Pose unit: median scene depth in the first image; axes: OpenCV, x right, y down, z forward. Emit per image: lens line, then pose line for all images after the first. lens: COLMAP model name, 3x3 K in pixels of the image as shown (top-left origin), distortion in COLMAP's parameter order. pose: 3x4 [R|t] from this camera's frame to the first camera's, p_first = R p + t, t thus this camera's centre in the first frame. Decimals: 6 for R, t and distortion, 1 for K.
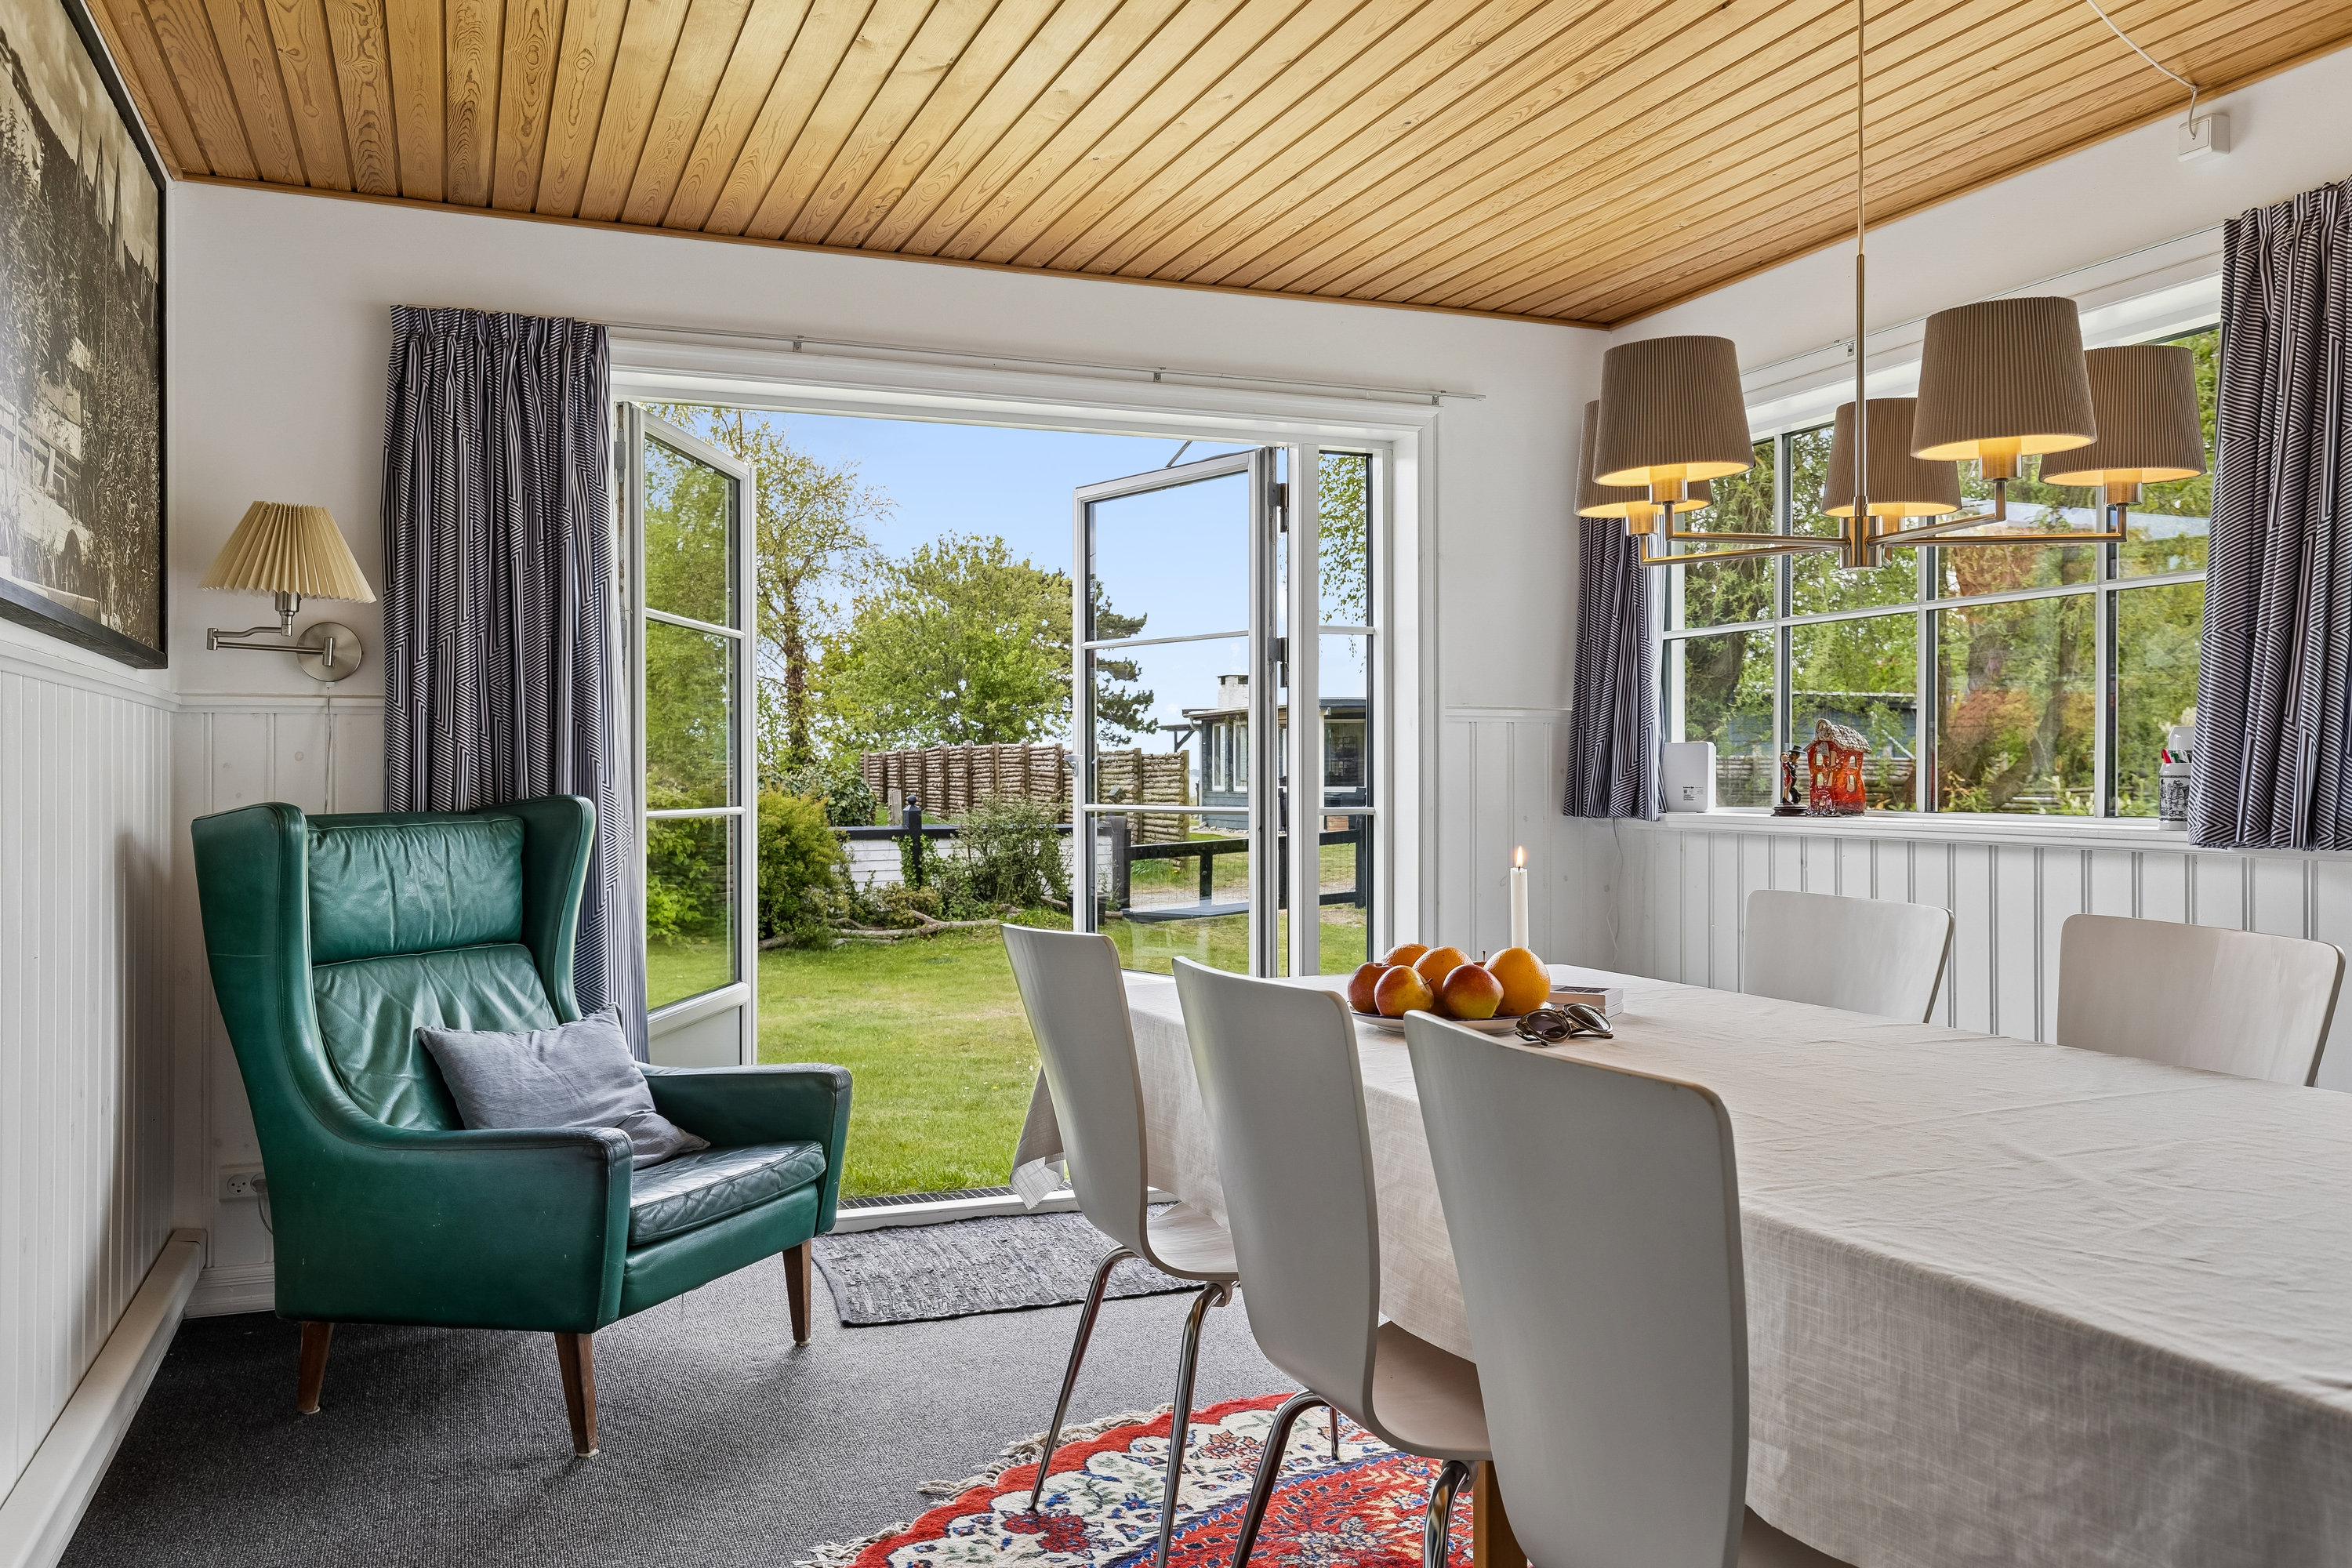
lens RADIAL K [[1878.6, 0, 1176.5], [0, 1878.6, 789.0], [0, 0, 1]] dist [-0.000557, -0.000338]
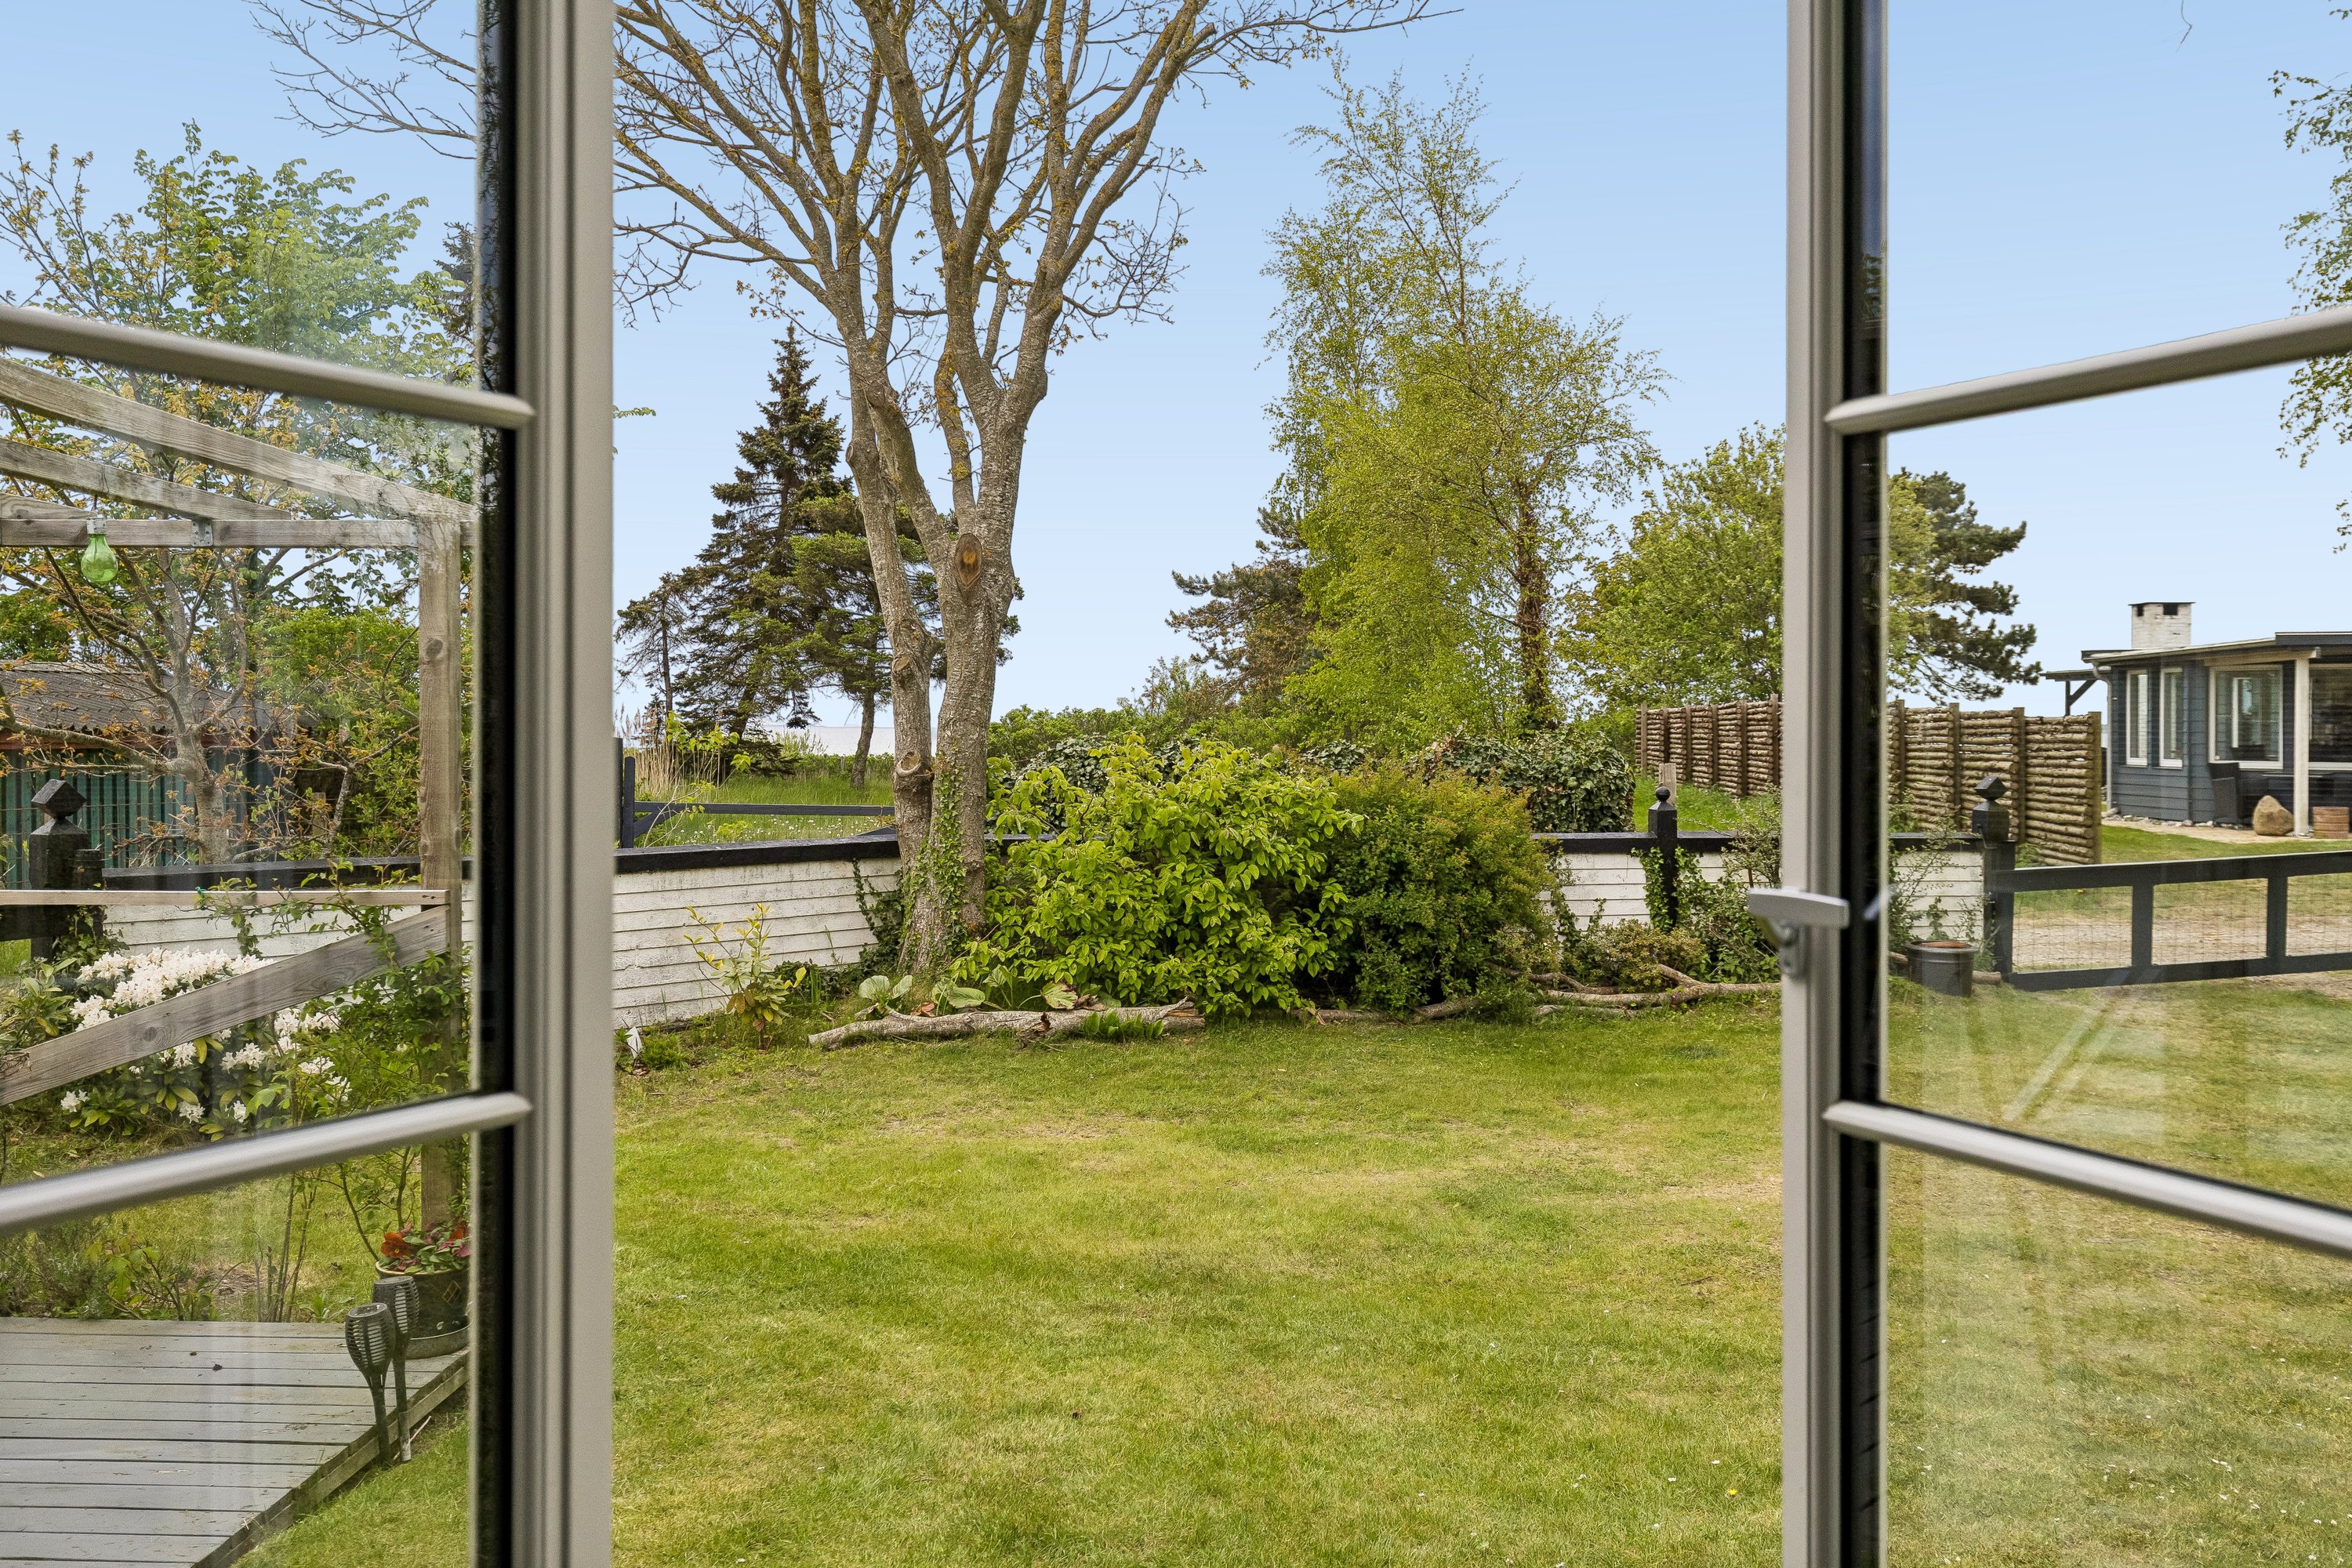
lens RADIAL K [[2175.7, 0, 1178.1], [0, 2175.7, 744.4], [0, 0, 1]] dist [0.003813, 0.000000]
pose [[0.927297, 0.007599, -0.374250, -0.007630], [-0.007736, 0.999969, 0.001138, -0.006974], [0.374247, 0.001840, 0.927327, 0.139510]]
